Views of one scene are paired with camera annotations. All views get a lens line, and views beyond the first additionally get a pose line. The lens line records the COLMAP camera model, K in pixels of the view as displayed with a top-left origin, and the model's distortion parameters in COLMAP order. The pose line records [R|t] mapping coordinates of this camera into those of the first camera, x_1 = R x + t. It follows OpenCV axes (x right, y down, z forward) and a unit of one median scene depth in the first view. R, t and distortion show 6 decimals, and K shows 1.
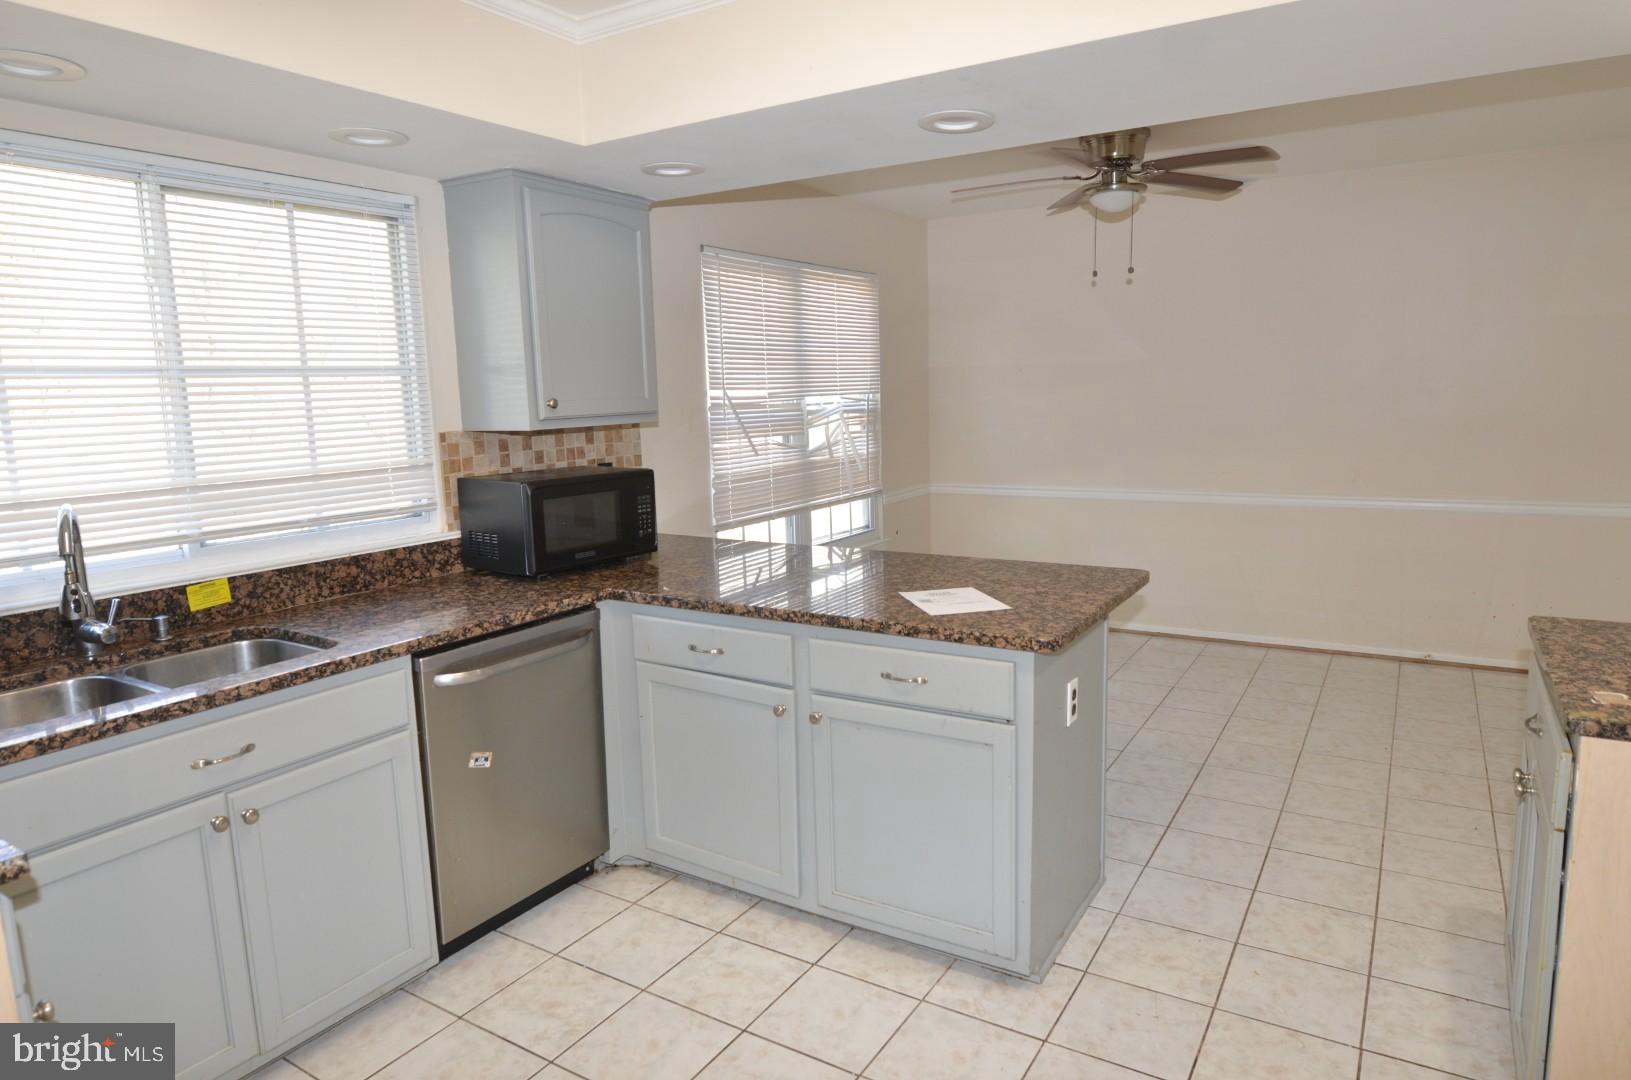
lens RADIAL K [[1004.3, 0, 816.6], [0, 1004.3, 535.6], [0, 0, 1]] dist [0.068828, -0.000341]
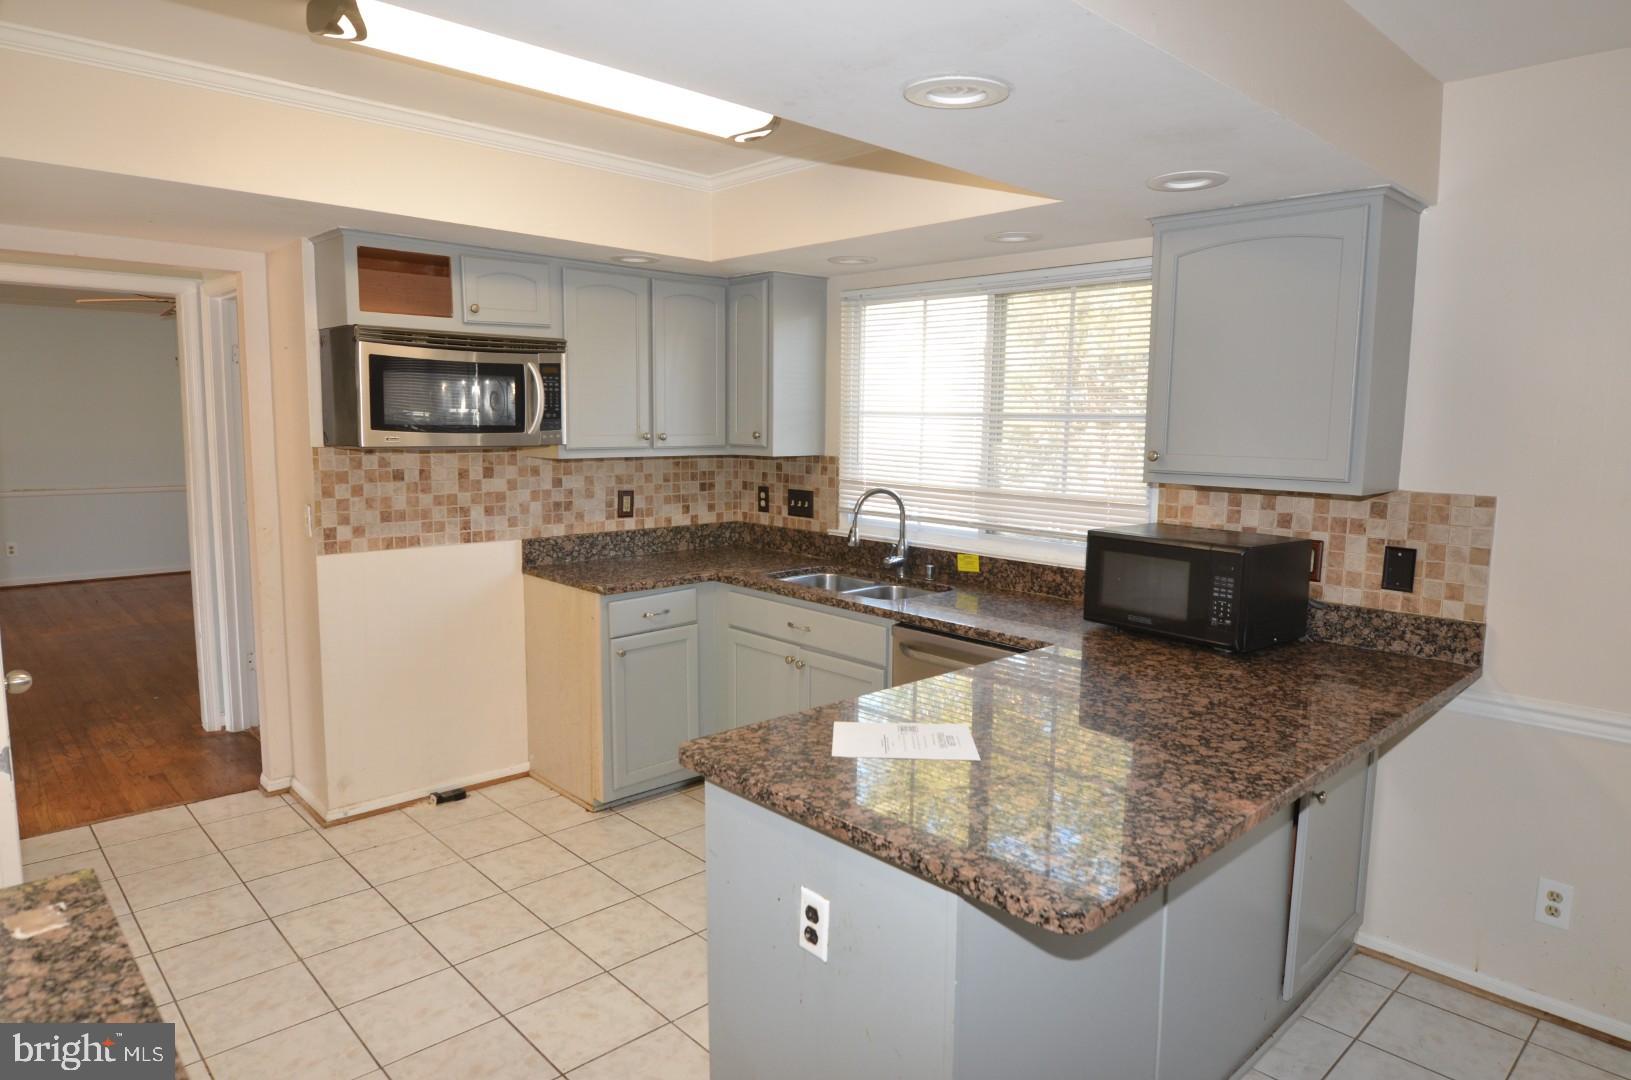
lens RADIAL K [[1004.3, 0, 817.0], [0, 1004.3, 539.7], [0, 0, 1]] dist [0.068828, -0.000341]
pose [[-0.252530, 0.140346, -0.957357, 0.793950], [-0.160118, 0.969722, 0.184394, -0.192983], [0.954249, 0.199855, -0.222412, 1.006624]]
